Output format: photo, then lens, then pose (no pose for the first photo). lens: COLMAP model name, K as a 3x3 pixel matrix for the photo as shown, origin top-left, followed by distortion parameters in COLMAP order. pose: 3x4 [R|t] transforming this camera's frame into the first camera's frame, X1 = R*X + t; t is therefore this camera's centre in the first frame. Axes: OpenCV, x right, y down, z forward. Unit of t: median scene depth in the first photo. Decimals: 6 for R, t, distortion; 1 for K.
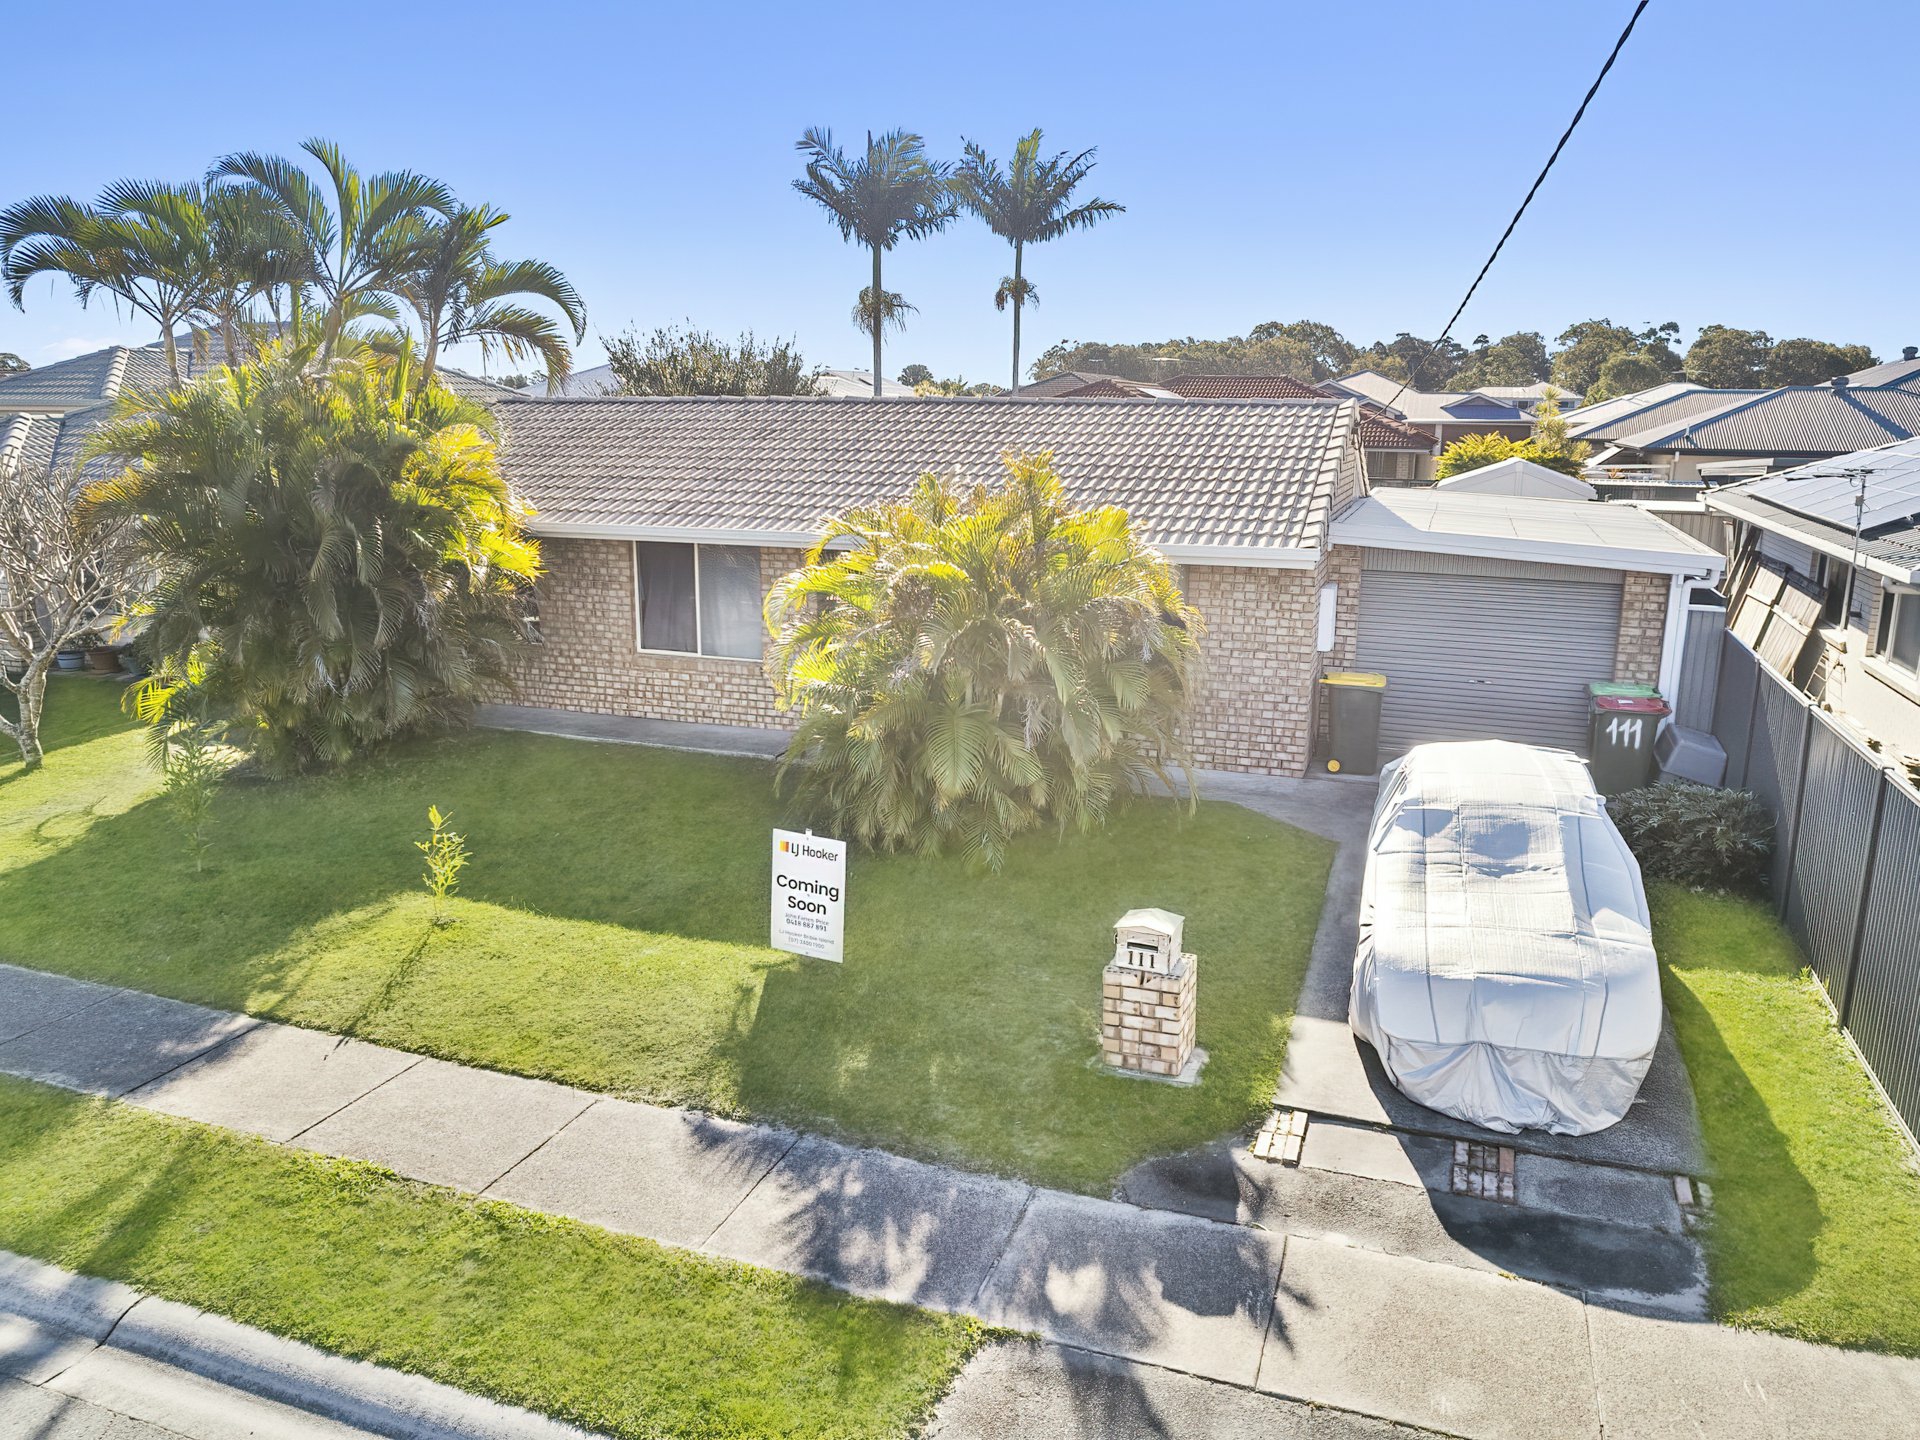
lens RADIAL K [[1378.7, 0, 960.9], [0, 1378.7, 710.0], [0, 0, 1]] dist [-0.059951, 0.043196]
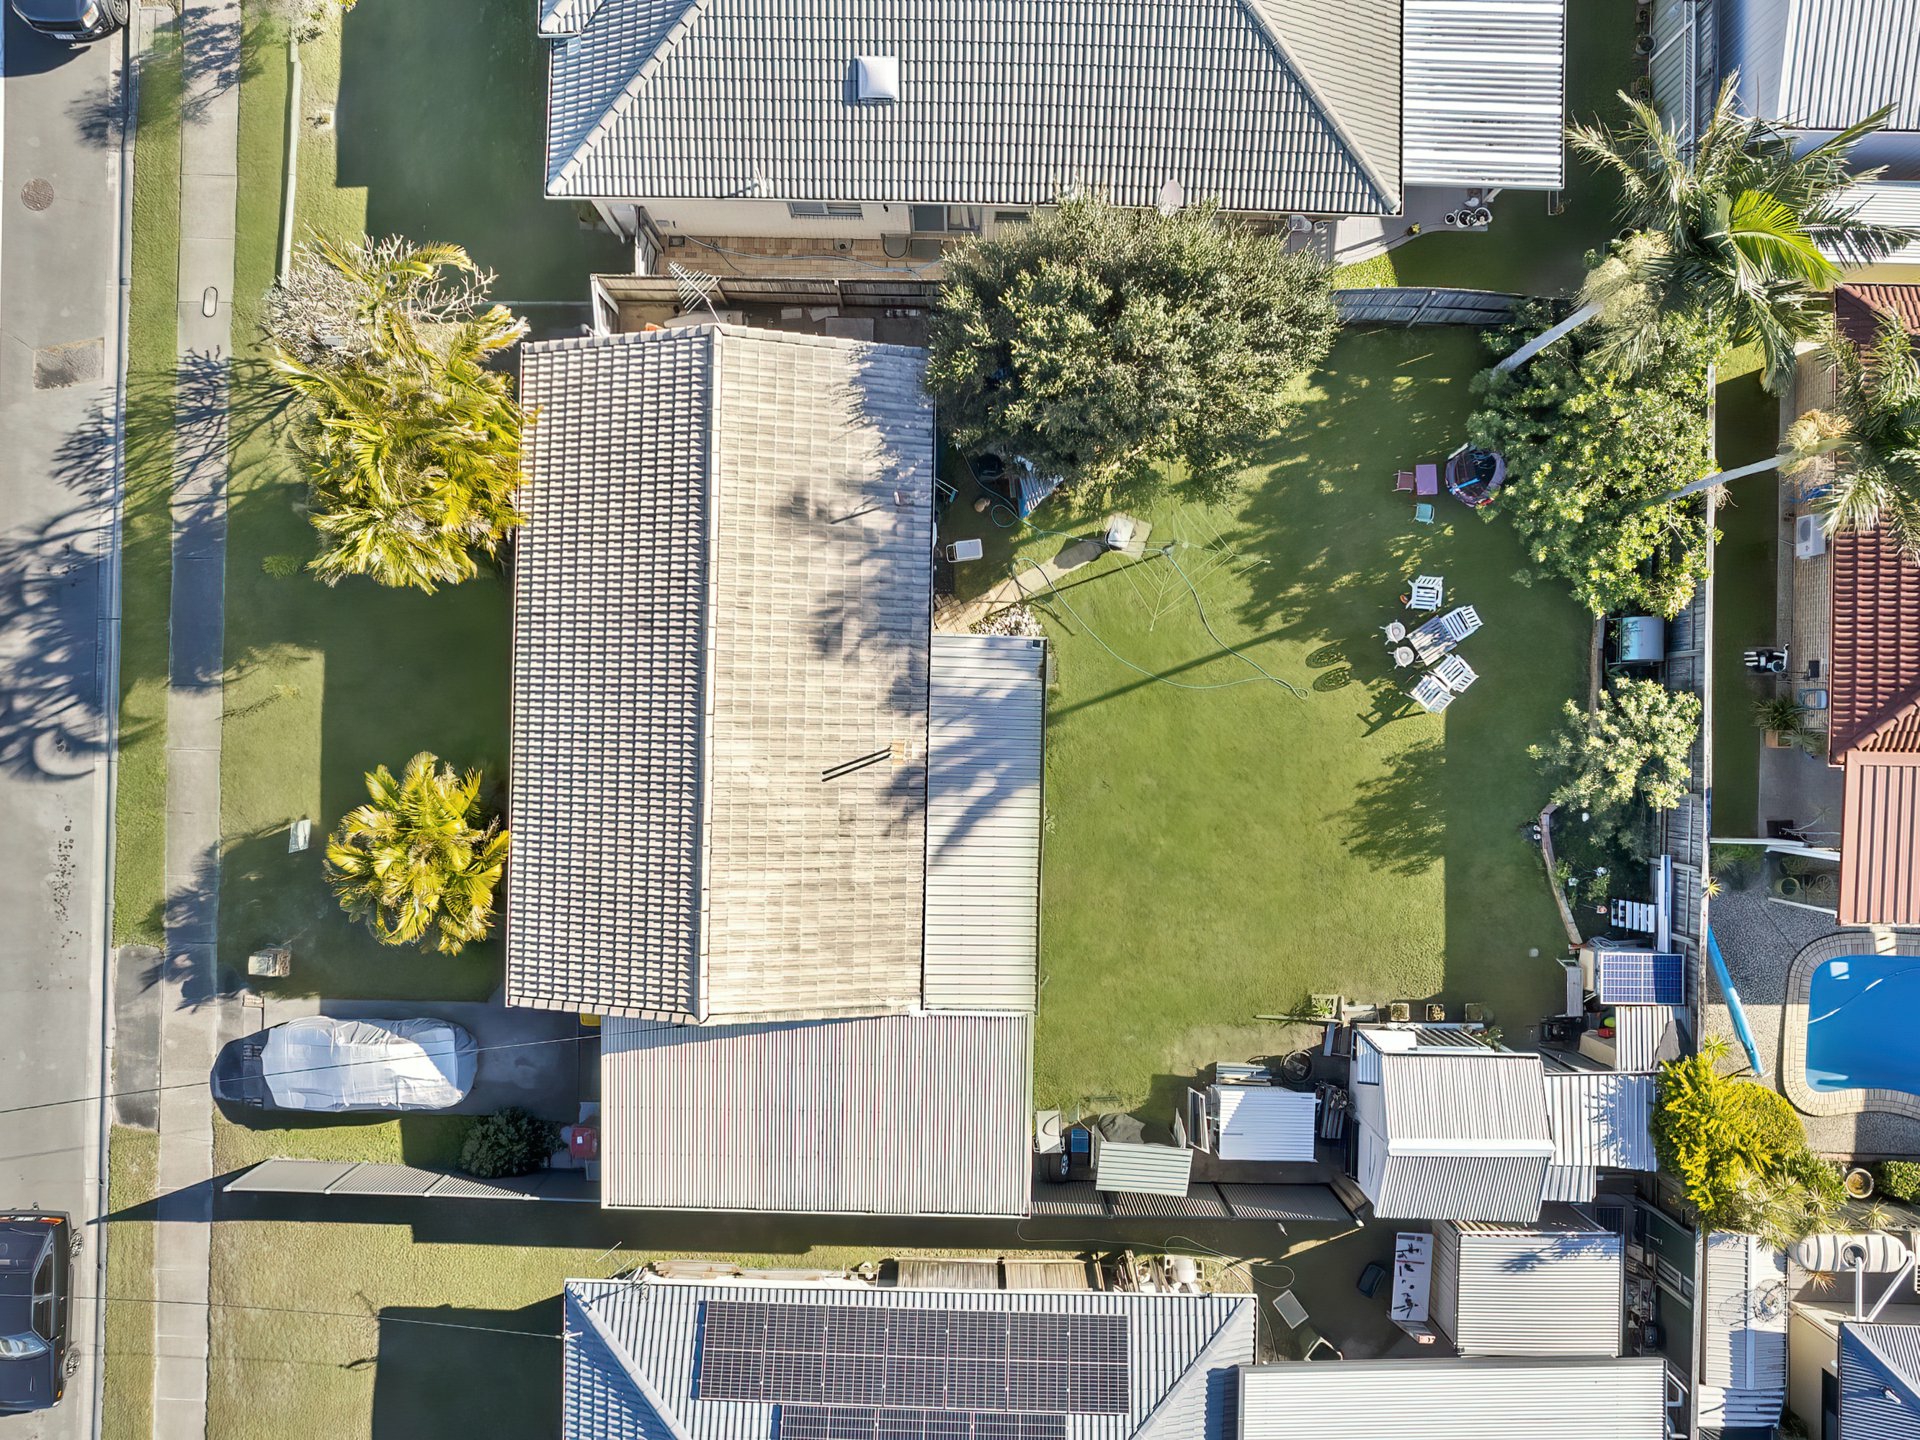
lens RADIAL K [[1378.7, 0, 958.6], [0, 1378.7, 715.6], [0, 0, 1]] dist [-0.059951, 0.043196]
pose [[0.328041, 0.944520, -0.016476, 0.119761], [-0.196328, 0.085226, 0.976827, -2.313350], [0.924037, -0.317205, 0.213393, 1.371681]]
